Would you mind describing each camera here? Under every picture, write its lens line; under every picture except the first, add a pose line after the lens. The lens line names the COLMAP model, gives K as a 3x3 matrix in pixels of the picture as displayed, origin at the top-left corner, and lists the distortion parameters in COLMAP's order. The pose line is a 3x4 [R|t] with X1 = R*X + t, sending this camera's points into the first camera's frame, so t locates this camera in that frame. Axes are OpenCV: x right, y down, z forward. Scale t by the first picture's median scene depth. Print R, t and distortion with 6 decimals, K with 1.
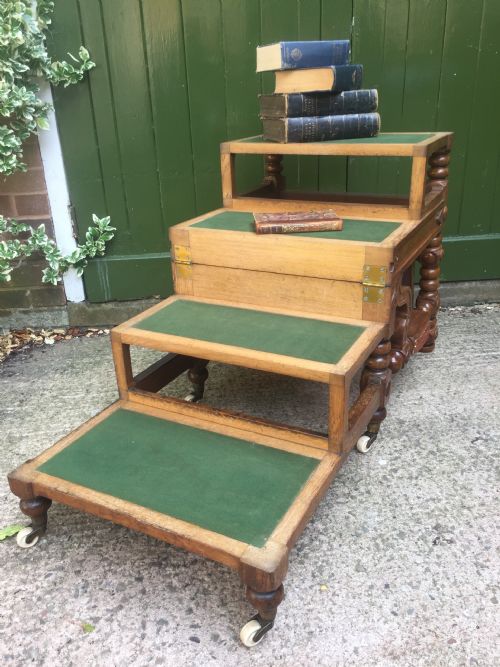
lens RADIAL K [[576.2, 0, 267.0], [0, 576.2, 331.7], [0, 0, 1]] dist [0.079233, -0.111015]
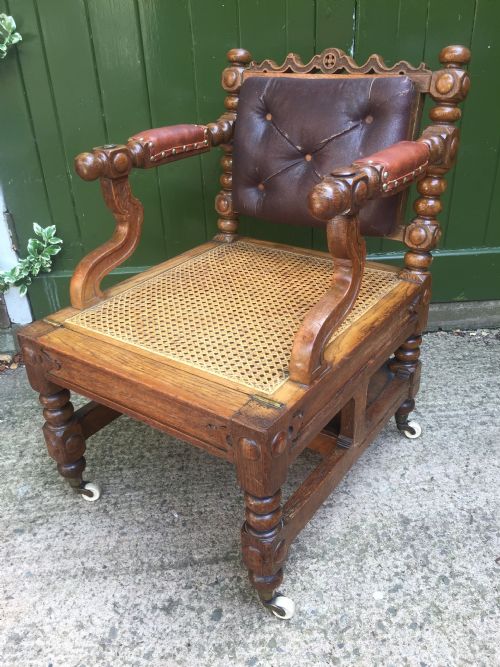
lens RADIAL K [[576.2, 0, 266.8], [0, 576.2, 329.8], [0, 0, 1]] dist [0.079233, -0.111015]
pose [[0.999704, 0.009535, -0.022384, 0.055355], [-0.007464, 0.995839, 0.090827, -0.156438], [0.023157, -0.090633, 0.995615, 0.219101]]
